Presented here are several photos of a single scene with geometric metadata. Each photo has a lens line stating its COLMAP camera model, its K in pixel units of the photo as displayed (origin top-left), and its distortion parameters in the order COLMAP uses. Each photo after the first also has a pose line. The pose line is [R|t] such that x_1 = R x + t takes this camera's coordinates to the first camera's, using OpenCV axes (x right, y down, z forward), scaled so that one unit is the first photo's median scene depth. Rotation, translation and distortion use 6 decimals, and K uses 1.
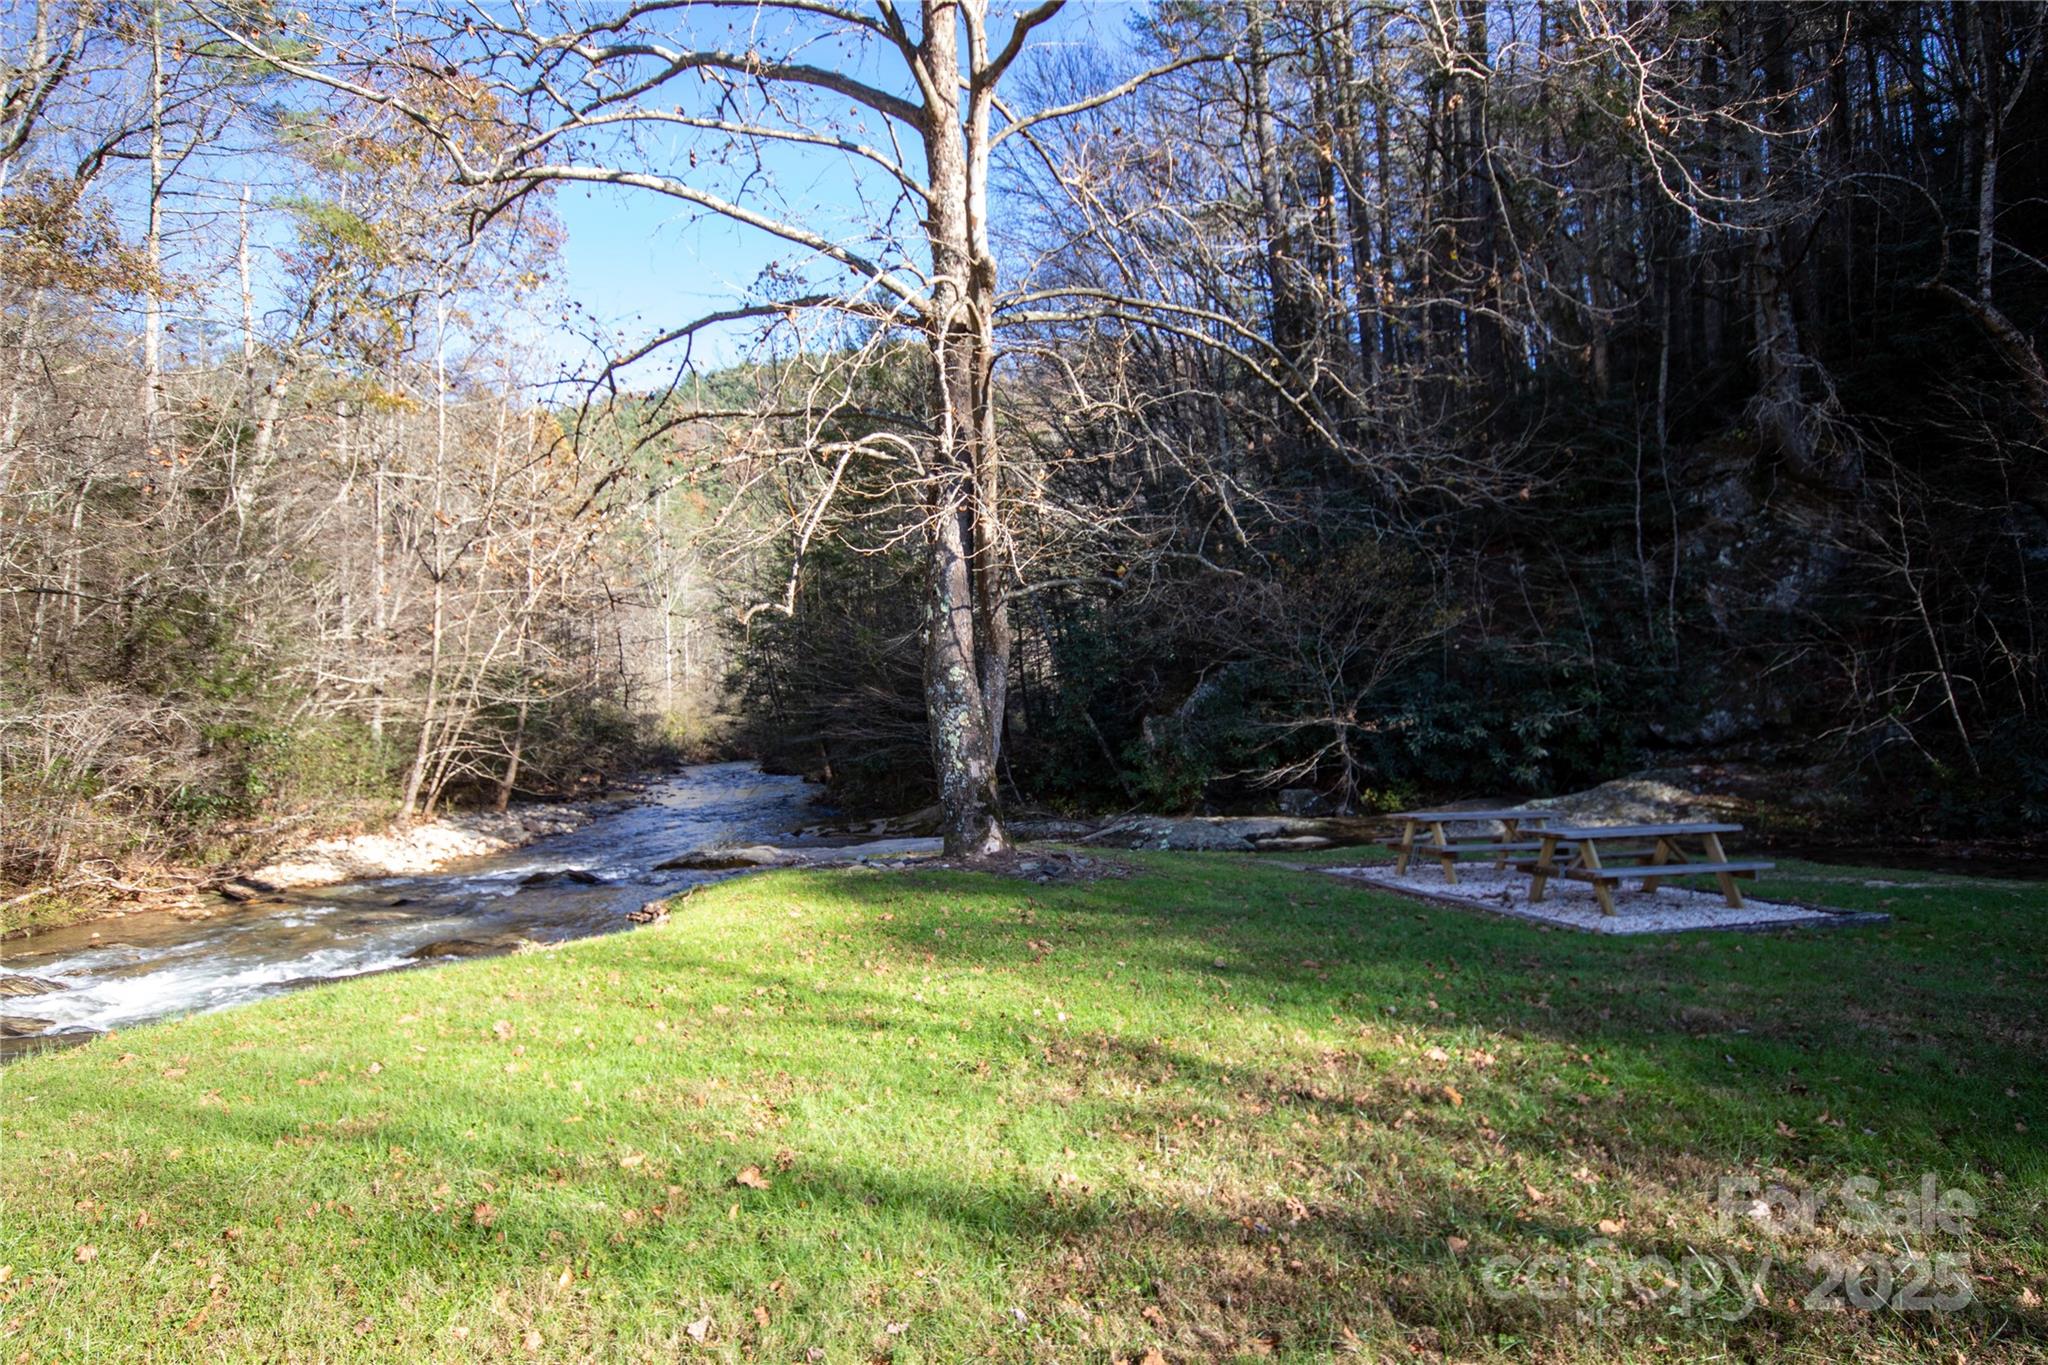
lens RADIAL K [[1256.2, 0, 1024.0], [0, 1256.2, 682.5], [0, 0, 1]] dist [-0.002645, -0.000521]
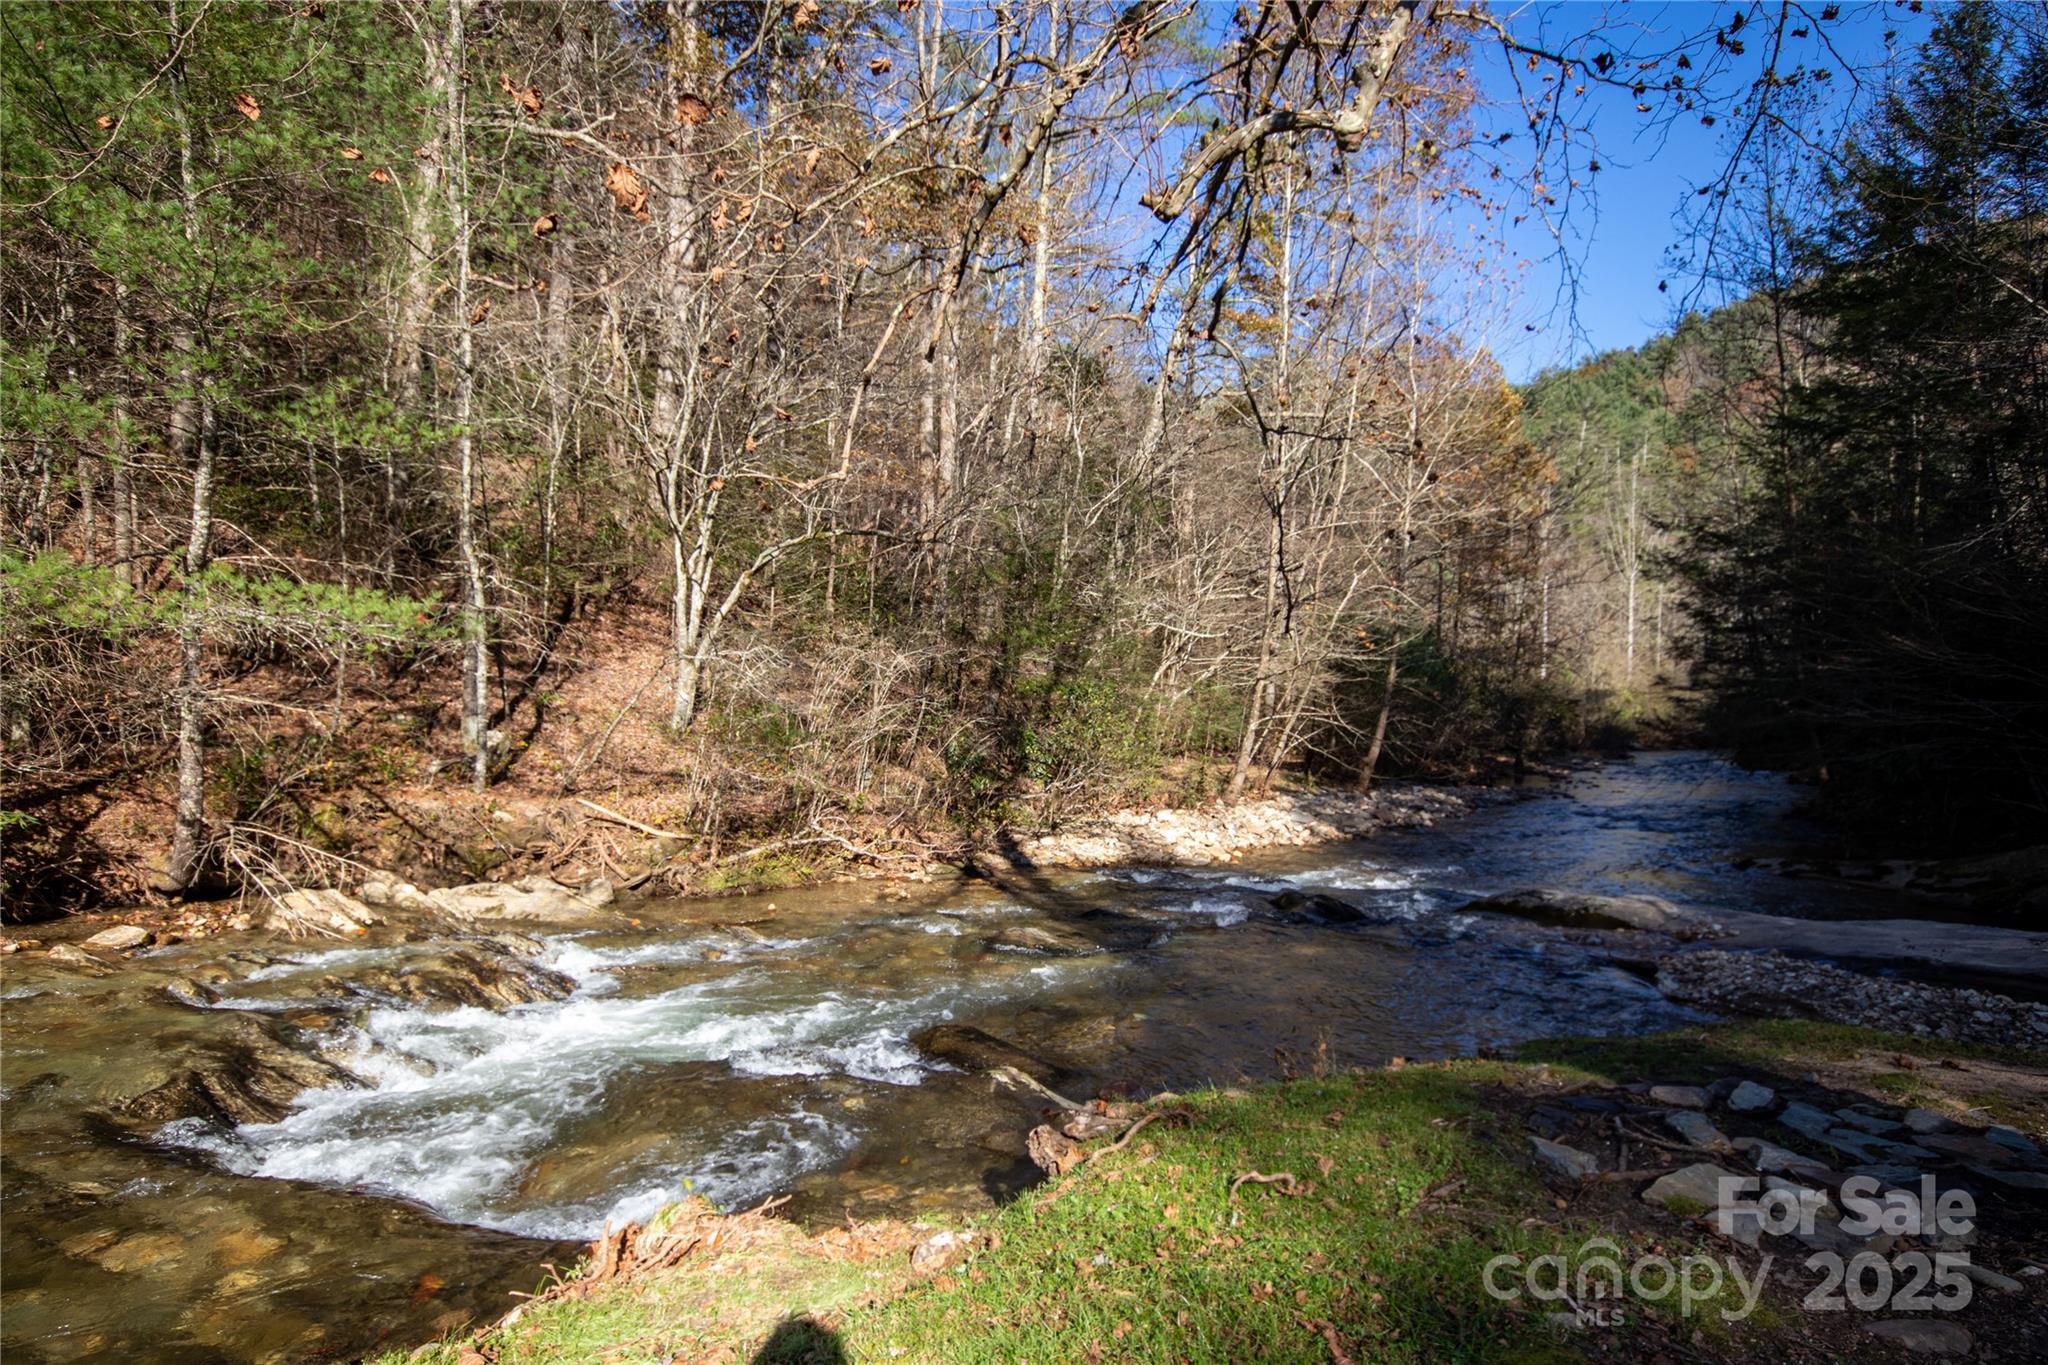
lens RADIAL K [[1284.6, 0, 1024.0], [0, 1284.6, 682.5], [0, 0, 1]] dist [0.034259, 0.001909]
pose [[0.751079, 0.025236, -0.659730, -0.019436], [-0.012289, 0.999630, 0.024247, 0.013815], [0.660098, -0.010104, 0.751111, 0.253092]]
